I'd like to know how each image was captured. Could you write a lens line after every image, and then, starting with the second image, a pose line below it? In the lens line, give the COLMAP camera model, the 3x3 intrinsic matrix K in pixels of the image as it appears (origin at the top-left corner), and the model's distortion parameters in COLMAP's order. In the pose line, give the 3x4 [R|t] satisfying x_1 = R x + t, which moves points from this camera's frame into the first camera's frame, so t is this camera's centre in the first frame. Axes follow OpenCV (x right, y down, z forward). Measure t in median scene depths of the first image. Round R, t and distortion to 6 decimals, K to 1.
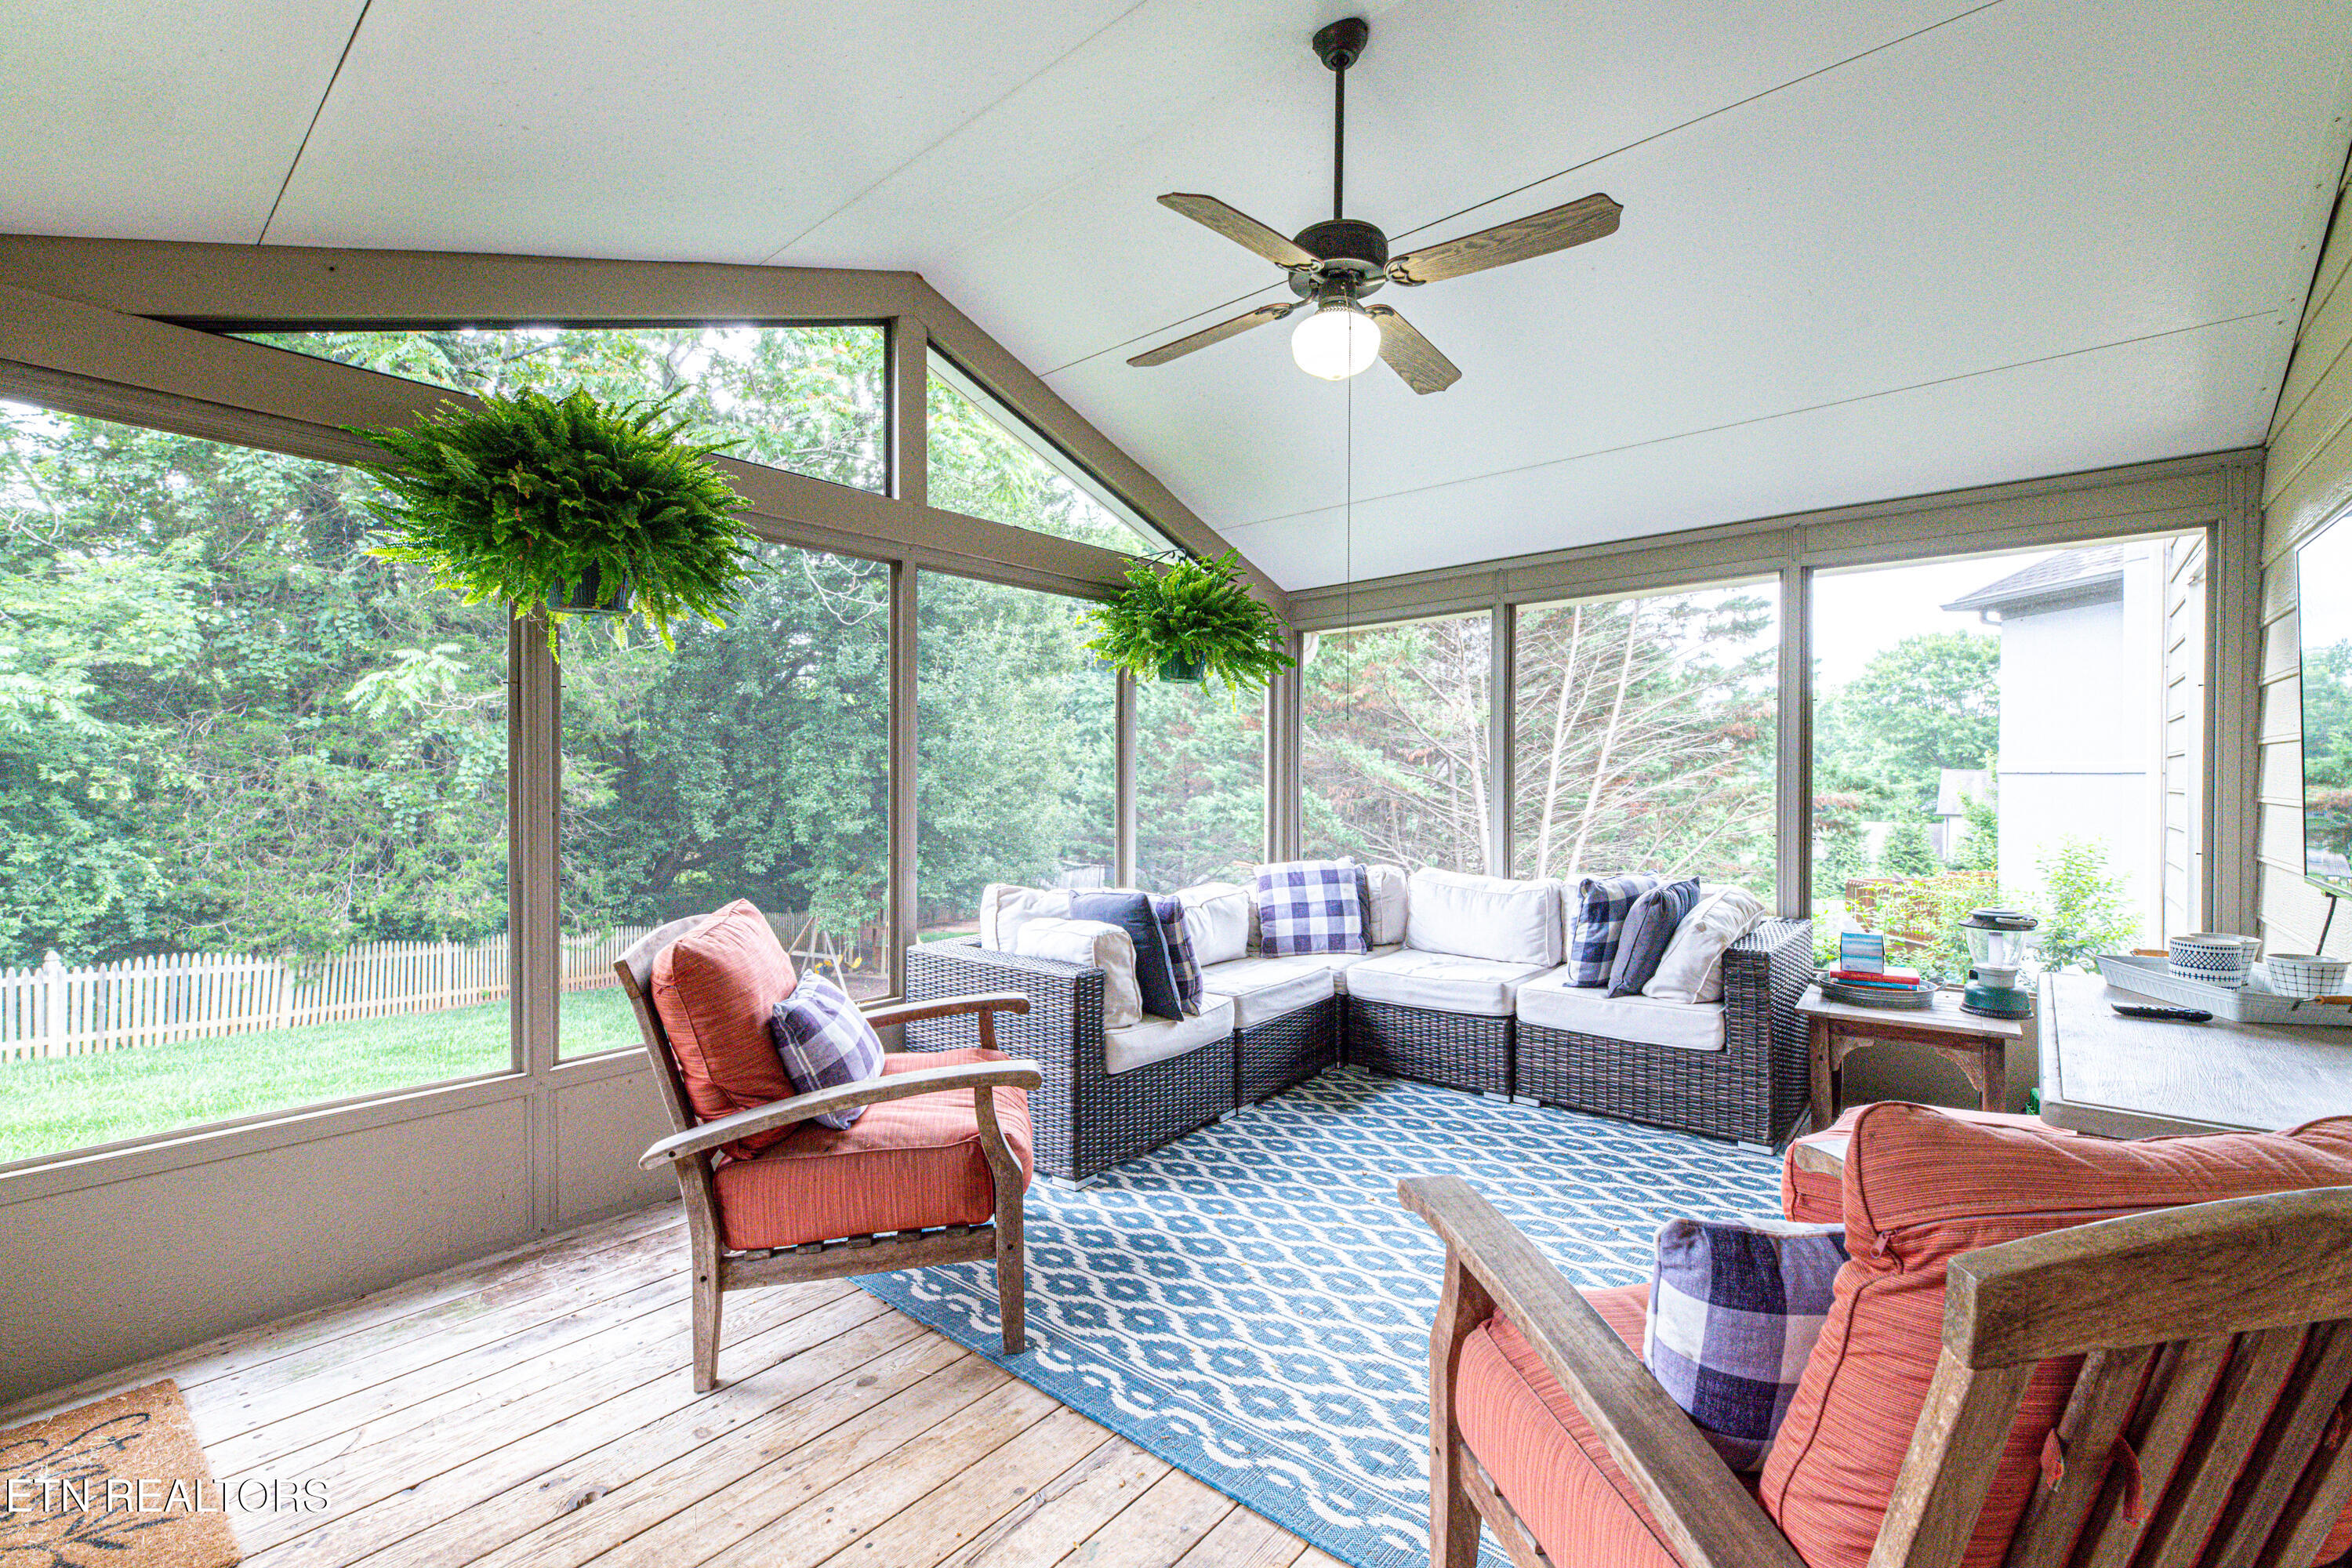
lens RADIAL K [[960.3, 0, 1173.7], [0, 960.3, 775.7], [0, 0, 1]] dist [0.001690, 0.000189]
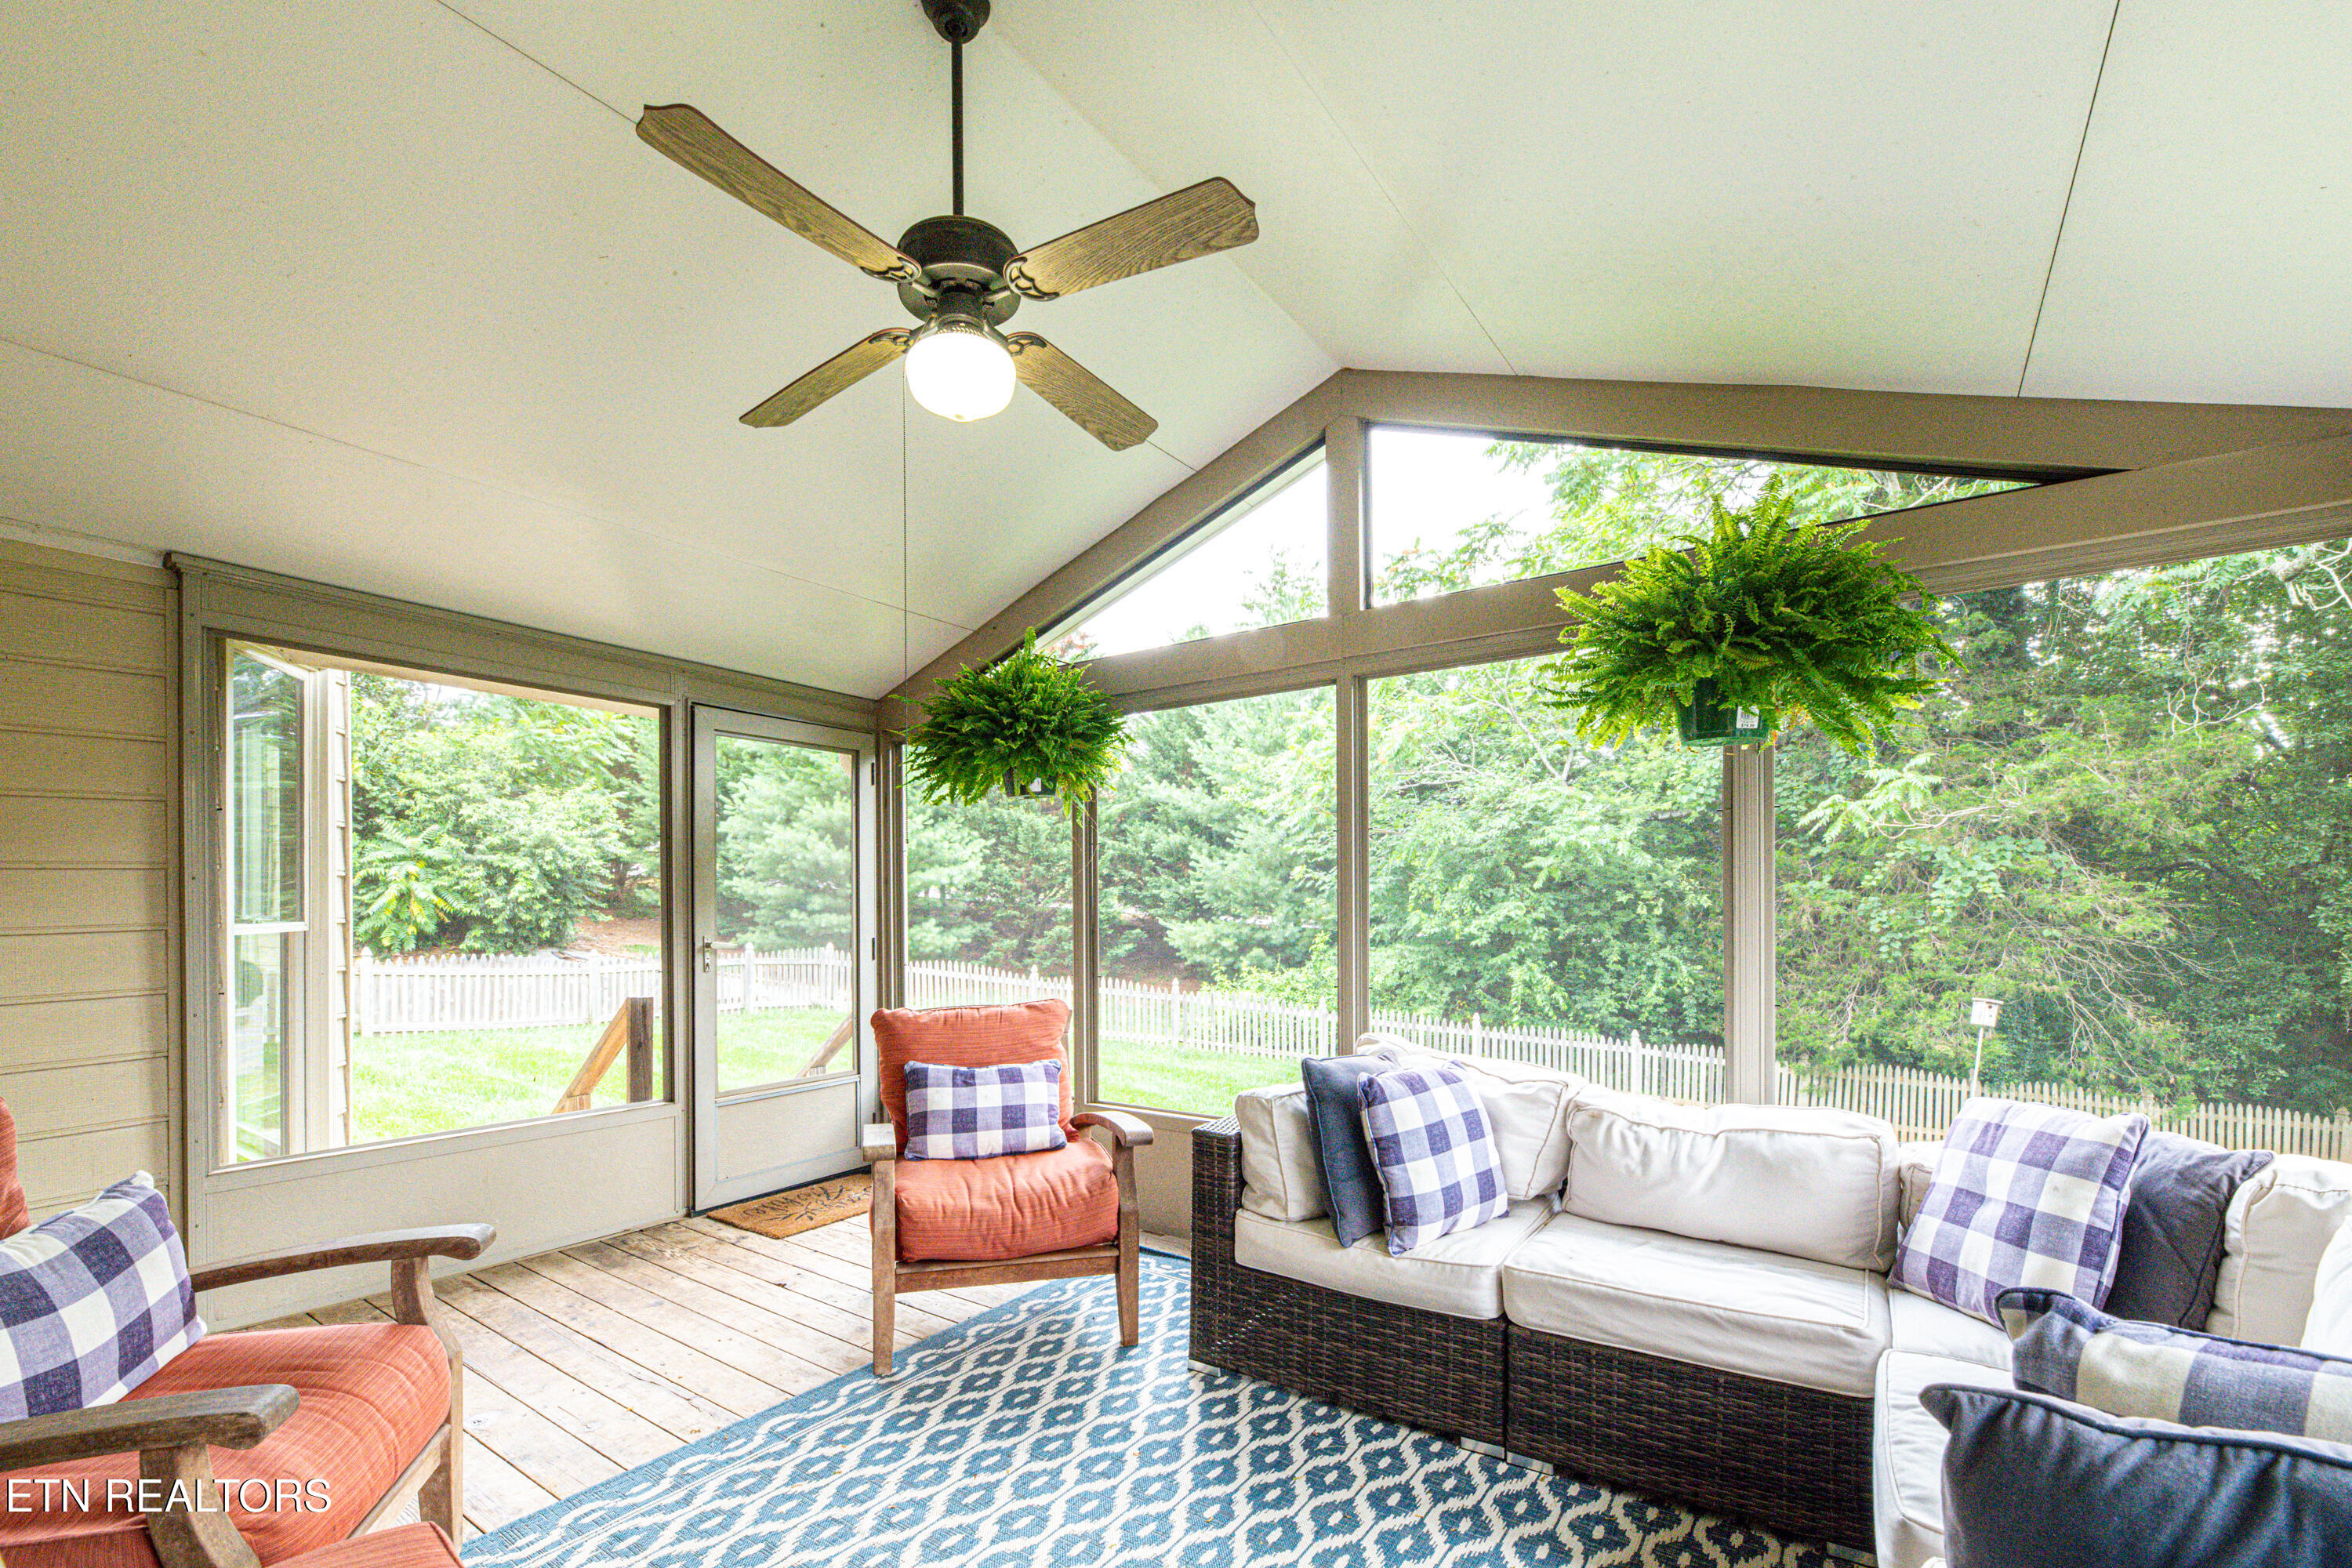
lens RADIAL K [[1015.7, 0, 1158.6], [0, 1015.7, 907.0], [0, 0, 1]] dist [-0.003998, -0.000187]
pose [[0.107574, 0.007627, -0.994168, 0.178040], [0.001228, 0.999969, 0.007804, -0.000629], [0.994196, -0.002061, 0.107561, 0.187529]]
